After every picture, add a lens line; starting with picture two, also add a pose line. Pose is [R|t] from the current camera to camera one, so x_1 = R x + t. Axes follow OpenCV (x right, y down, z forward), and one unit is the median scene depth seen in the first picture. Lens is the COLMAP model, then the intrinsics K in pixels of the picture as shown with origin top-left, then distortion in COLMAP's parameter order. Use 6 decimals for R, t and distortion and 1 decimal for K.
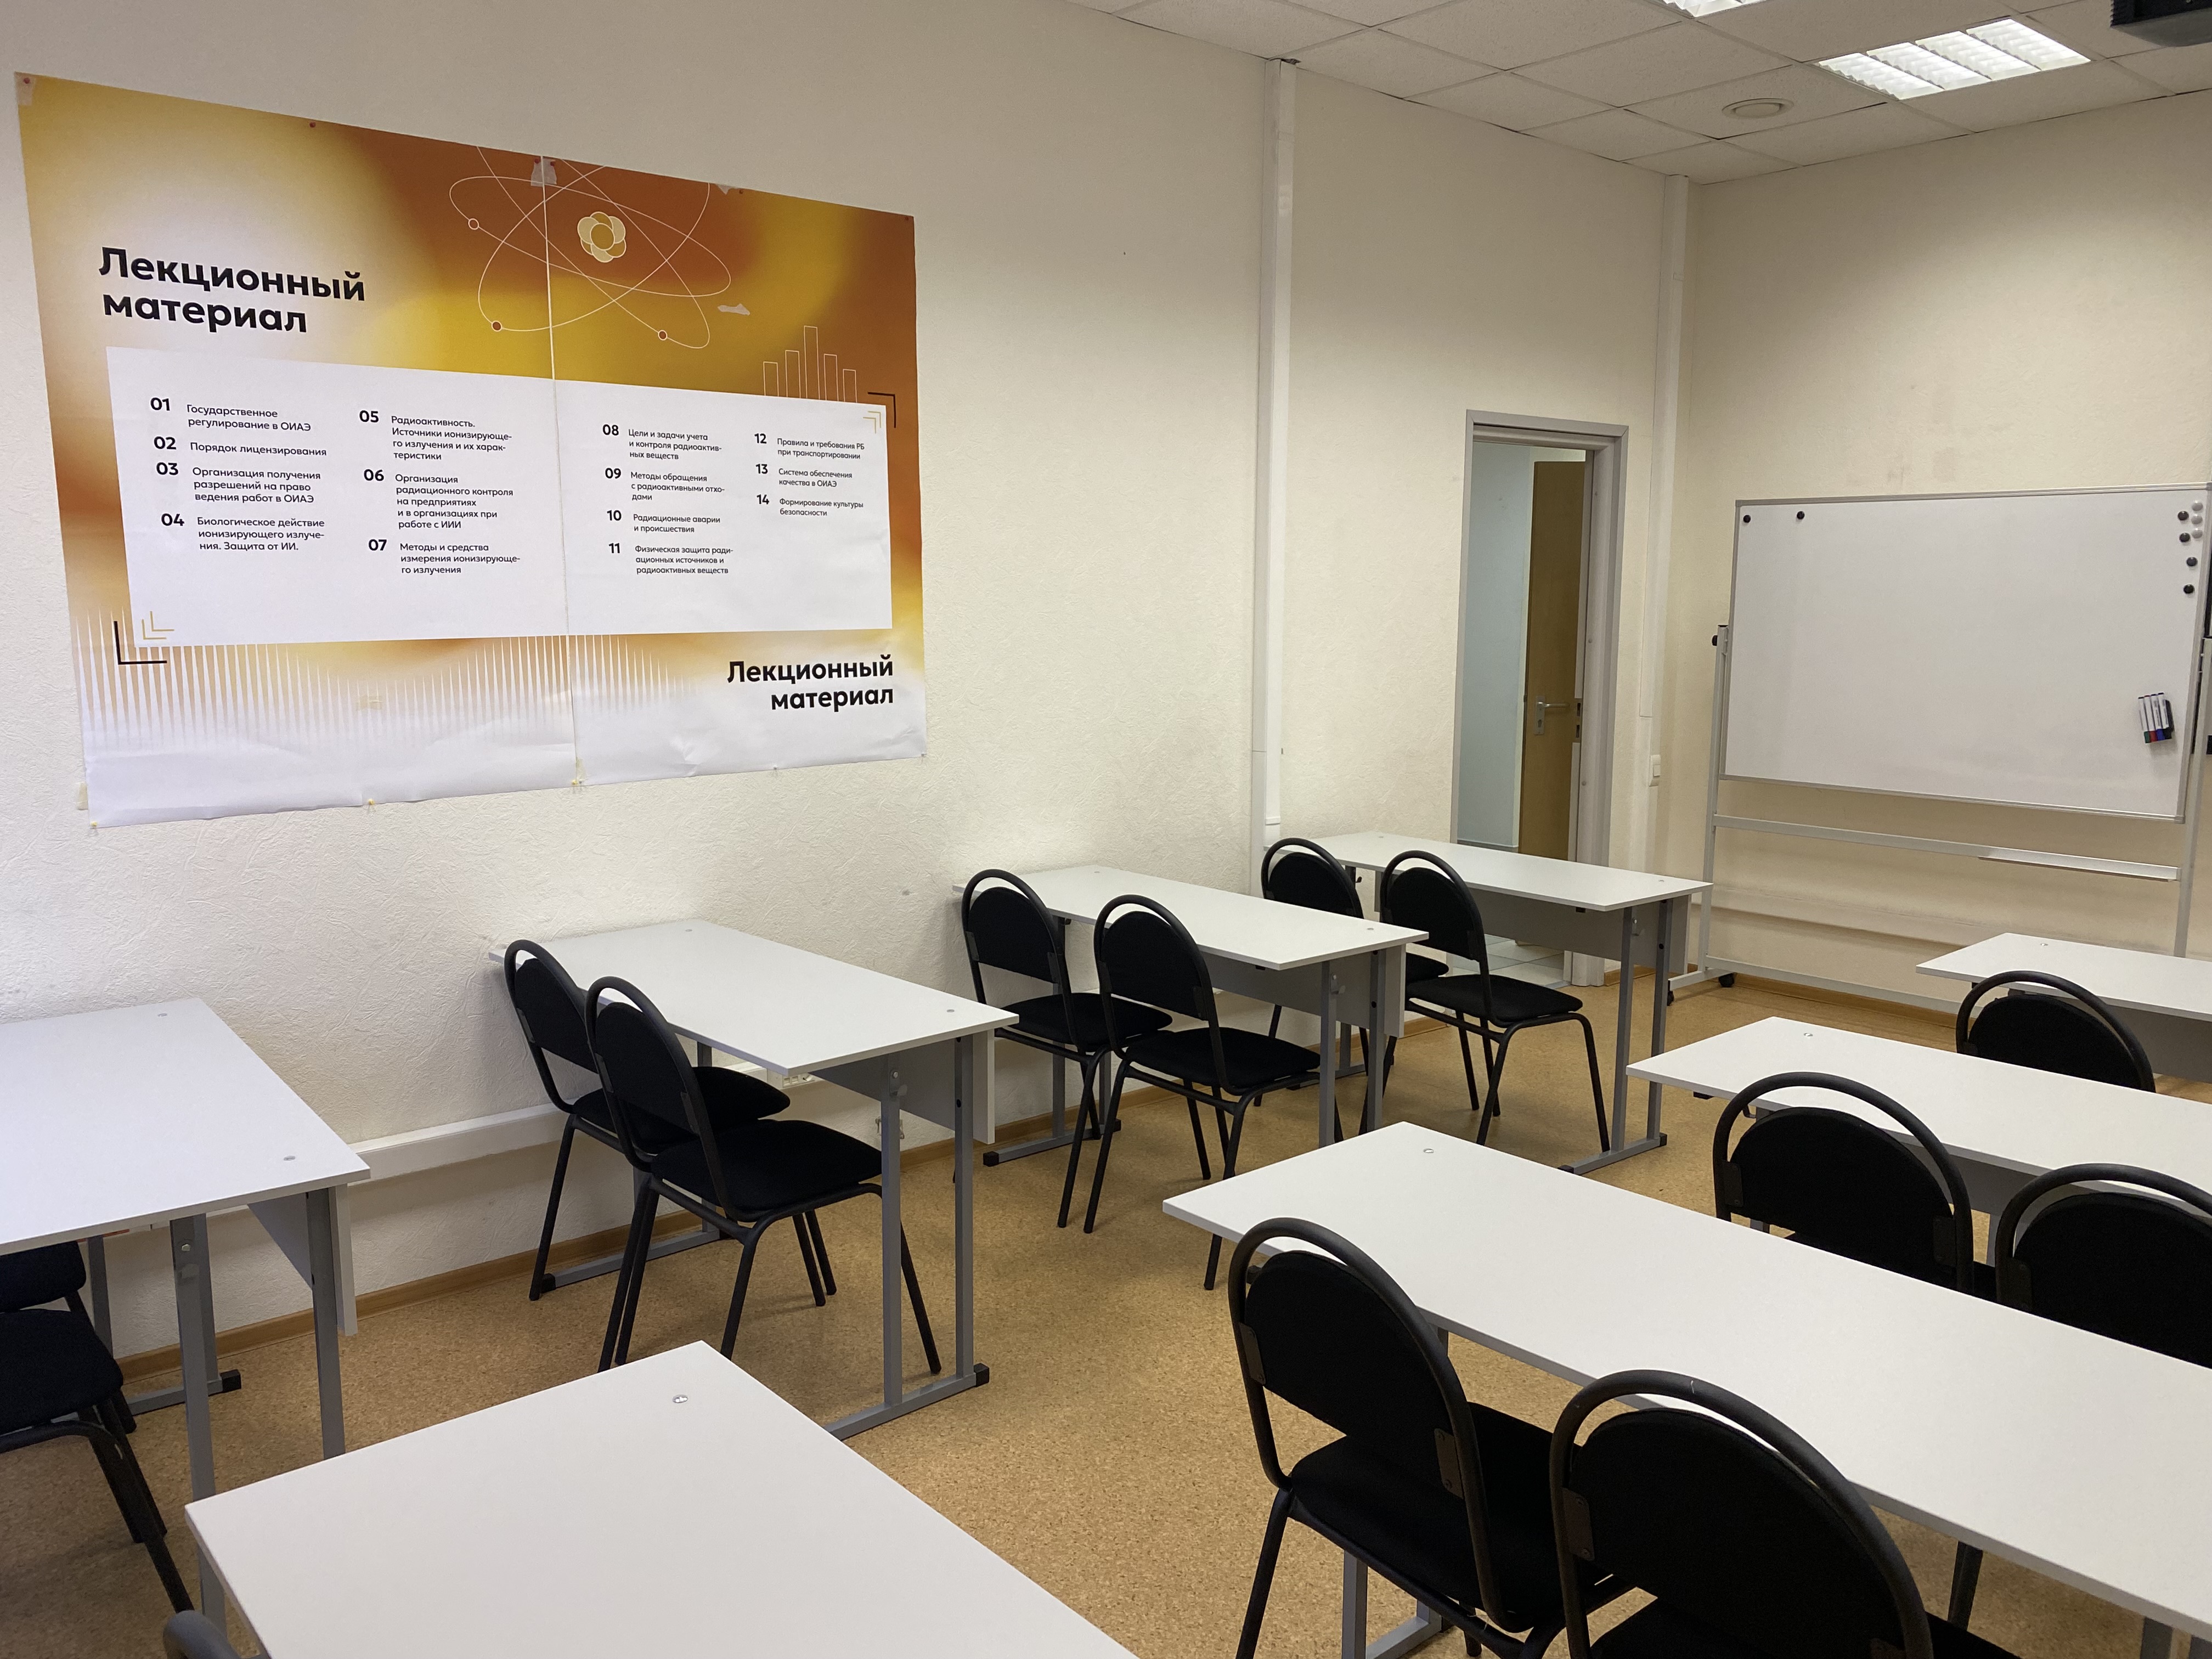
lens RADIAL K [[1665.6, 0, 1101.7], [0, 1665.6, 828.7], [0, 0, 1]] dist [0.006739, -0.007524]
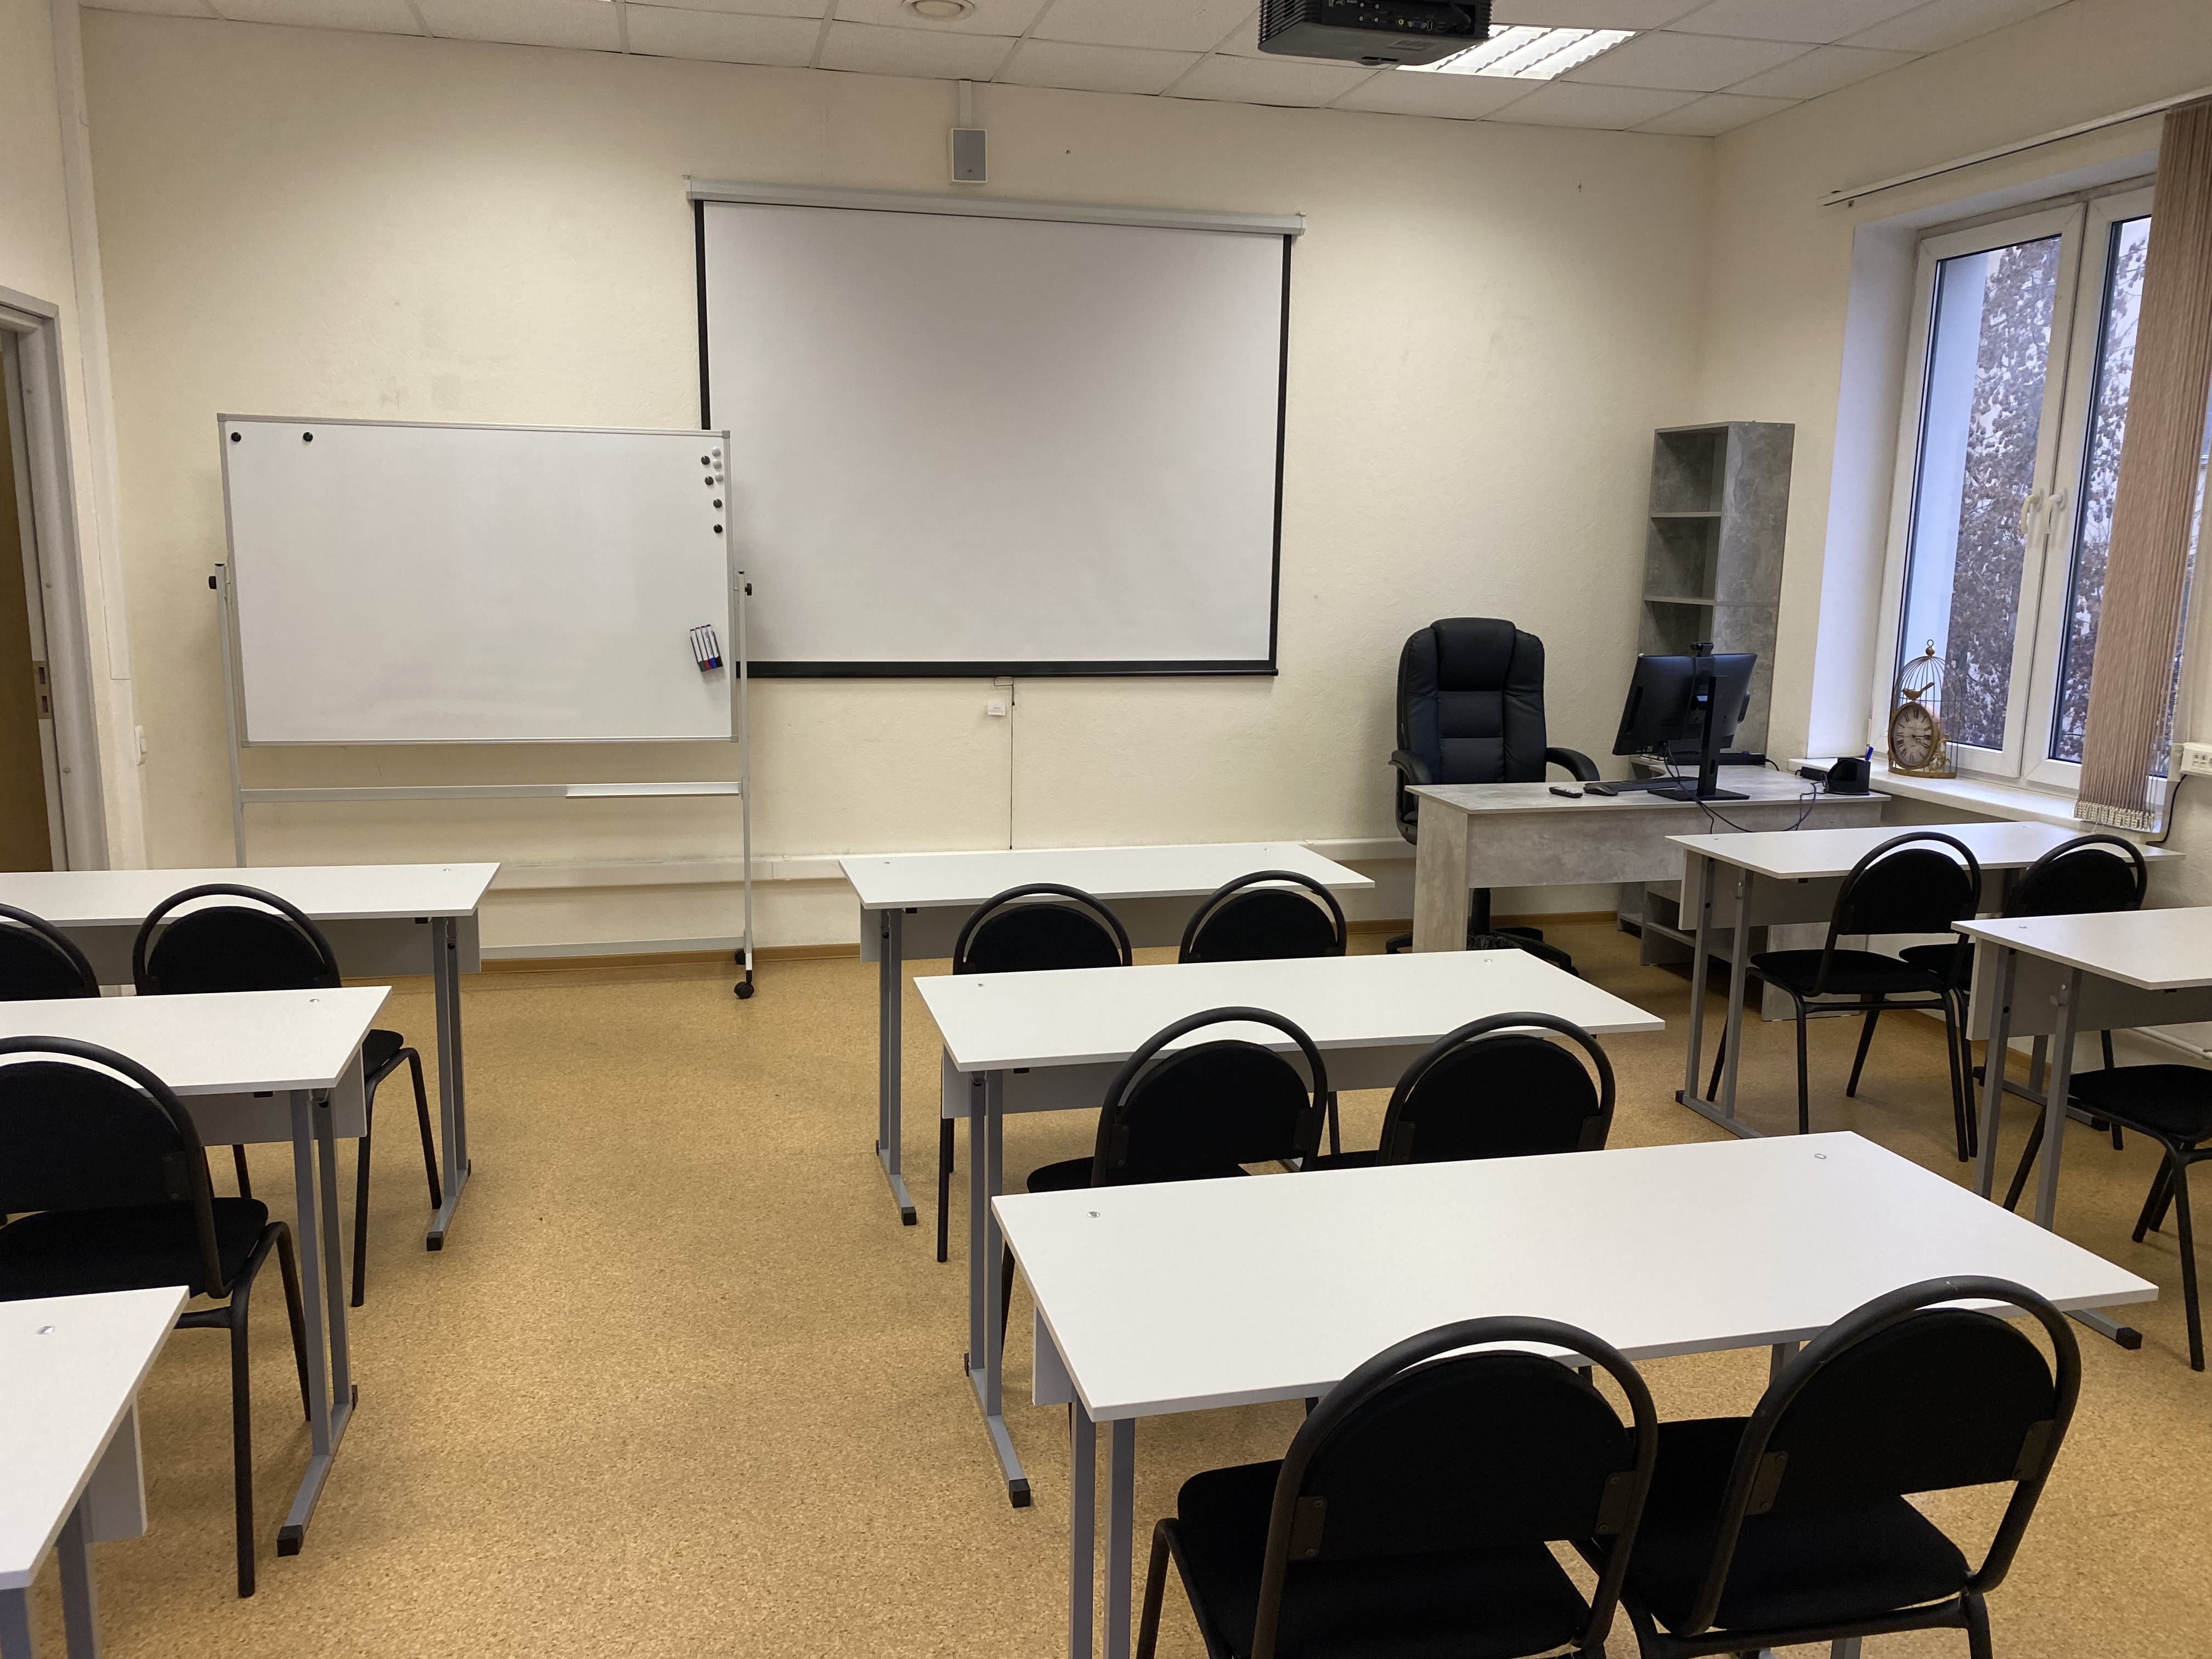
lens RADIAL K [[1665.6, 0, 1102.4], [0, 1665.6, 834.7], [0, 0, 1]] dist [0.006739, -0.007524]
pose [[0.447319, -0.150684, 0.881589, -0.201034], [0.112766, 0.987341, 0.111542, -0.033540], [-0.887237, 0.049518, 0.458649, 0.246027]]
